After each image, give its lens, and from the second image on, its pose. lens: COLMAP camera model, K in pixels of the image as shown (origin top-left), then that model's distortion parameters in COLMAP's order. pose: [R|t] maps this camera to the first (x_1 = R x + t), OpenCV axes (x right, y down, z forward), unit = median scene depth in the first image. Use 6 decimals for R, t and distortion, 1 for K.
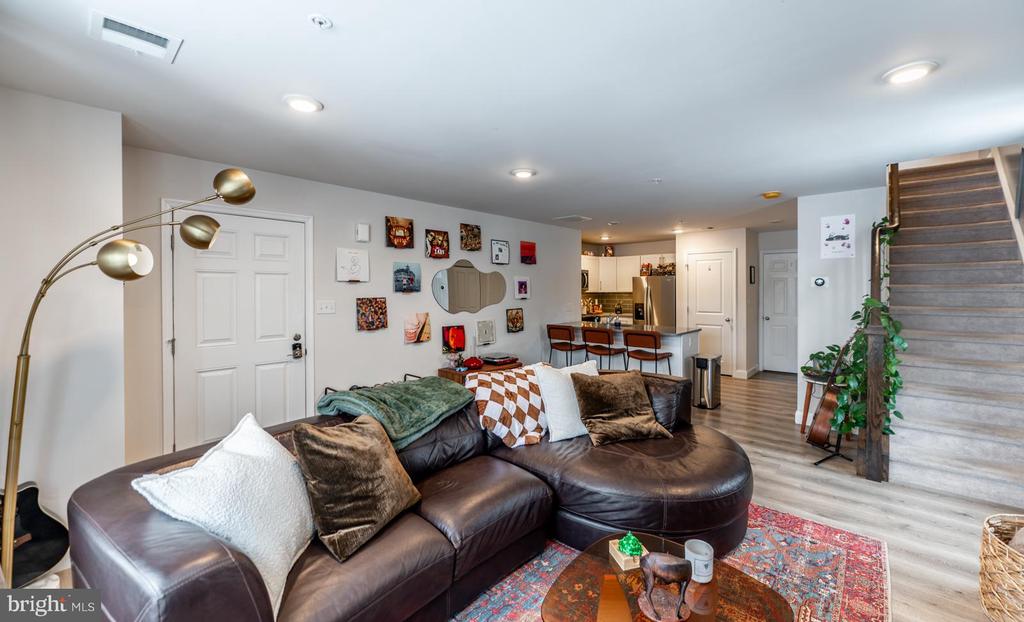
lens RADIAL K [[407.3, 0, 517.2], [0, 407.3, 293.1], [0, 0, 1]] dist [-0.004140, -0.000706]
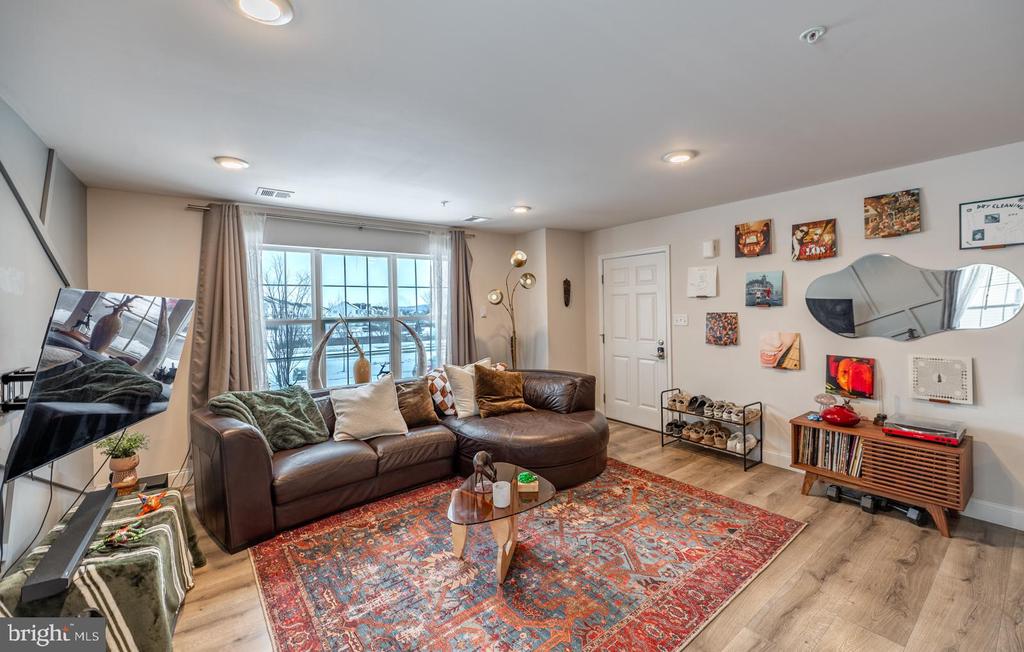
lens RADIAL K [[417.2, 0, 523.0], [0, 417.2, 306.9], [0, 0, 1]] dist [-0.003169, -0.000910]
pose [[-0.174880, 0.003469, -0.984584, 0.675528], [0.009807, 0.999950, 0.001782, -0.007995], [0.984541, -0.009344, -0.174905, 0.658900]]
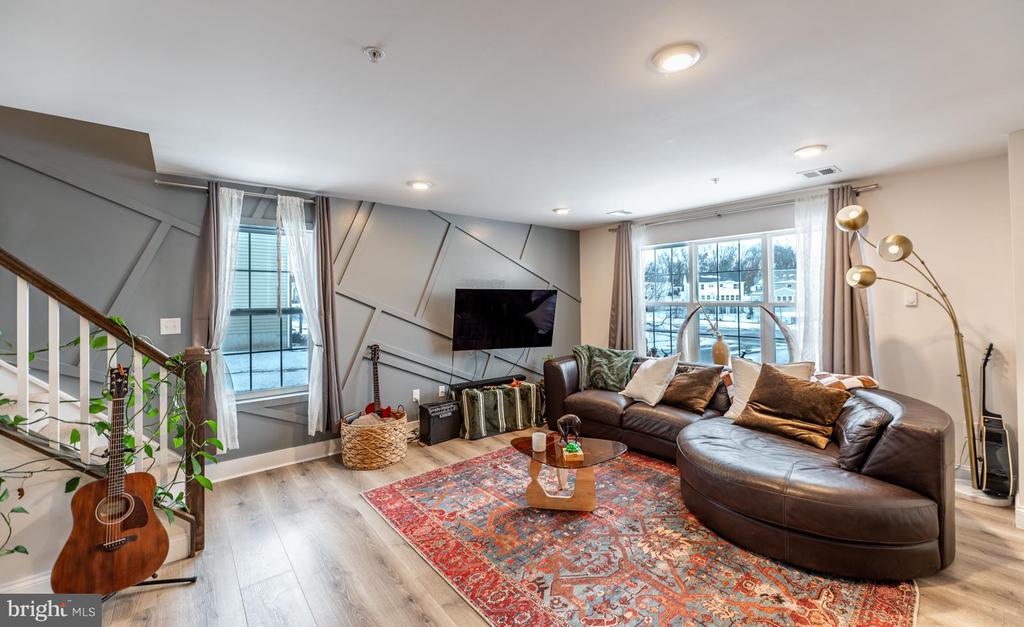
lens RADIAL K [[407.3, 0, 511.0], [0, 407.3, 291.3], [0, 0, 1]] dist [-0.004140, -0.000706]
pose [[-0.988341, 0.016386, 0.151372, 0.114834], [0.015288, 0.999848, -0.008416, -0.009616], [-0.151487, -0.006004, -0.988441, 1.186794]]
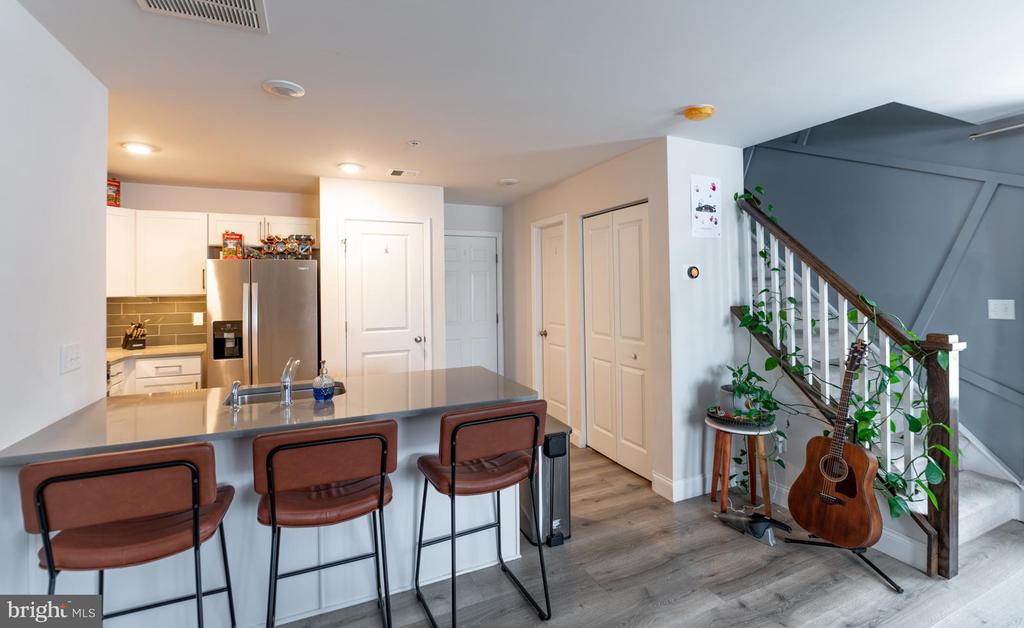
lens RADIAL K [[461.6, 0, 515.8], [0, 461.6, 276.7], [0, 0, 1]] dist [-0.007684, 0.000650]
pose [[0.397668, 0.016000, 0.917390, -0.051121], [0.019690, 0.999469, -0.025967, -0.005932], [-0.917318, 0.028390, 0.397142, 0.936565]]
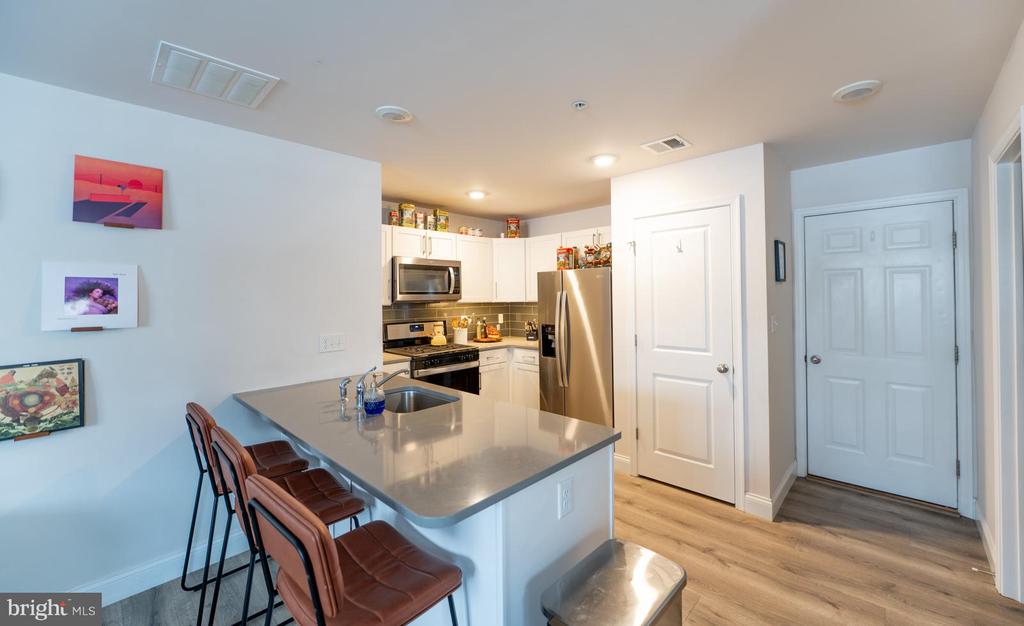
lens RADIAL K [[407.3, 0, 518.6], [0, 407.3, 294.1], [0, 0, 1]] dist [-0.004140, -0.000706]
pose [[0.999806, -0.008358, -0.017818, 0.488786], [0.008116, 0.999874, -0.013608, -0.010498], [0.017930, 0.013460, 0.999749, 0.892208]]
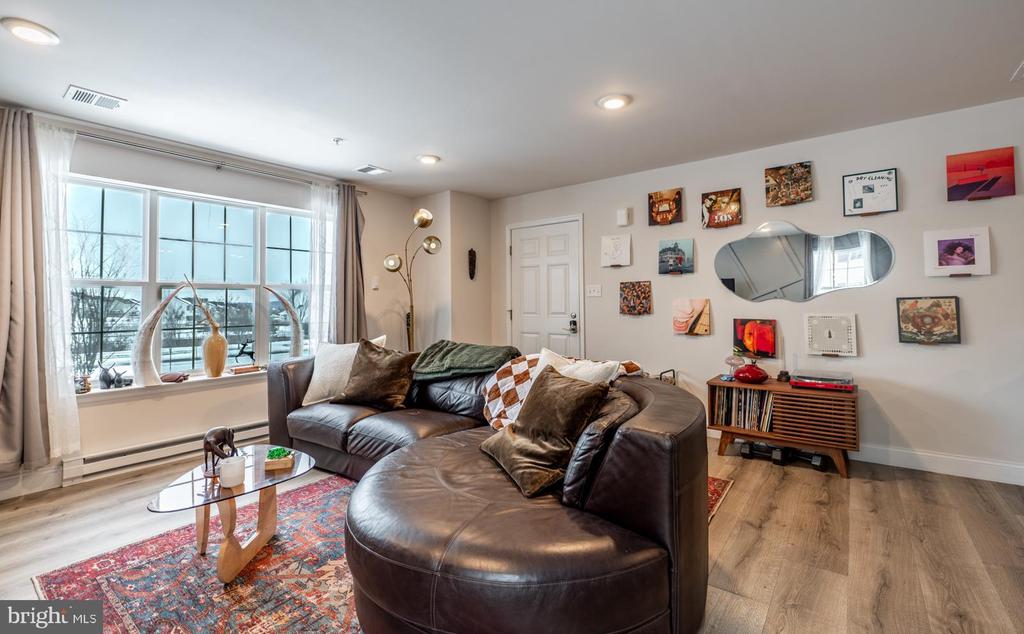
lens RADIAL K [[444.7, 0, 517.5], [0, 444.7, 288.0], [0, 0, 1]] dist [-0.004058, -0.001984]
pose [[0.083421, -0.032567, -0.995982, 0.629943], [0.002201, 0.999469, -0.032496, 0.056779], [0.996512, 0.000519, 0.083448, 0.592888]]
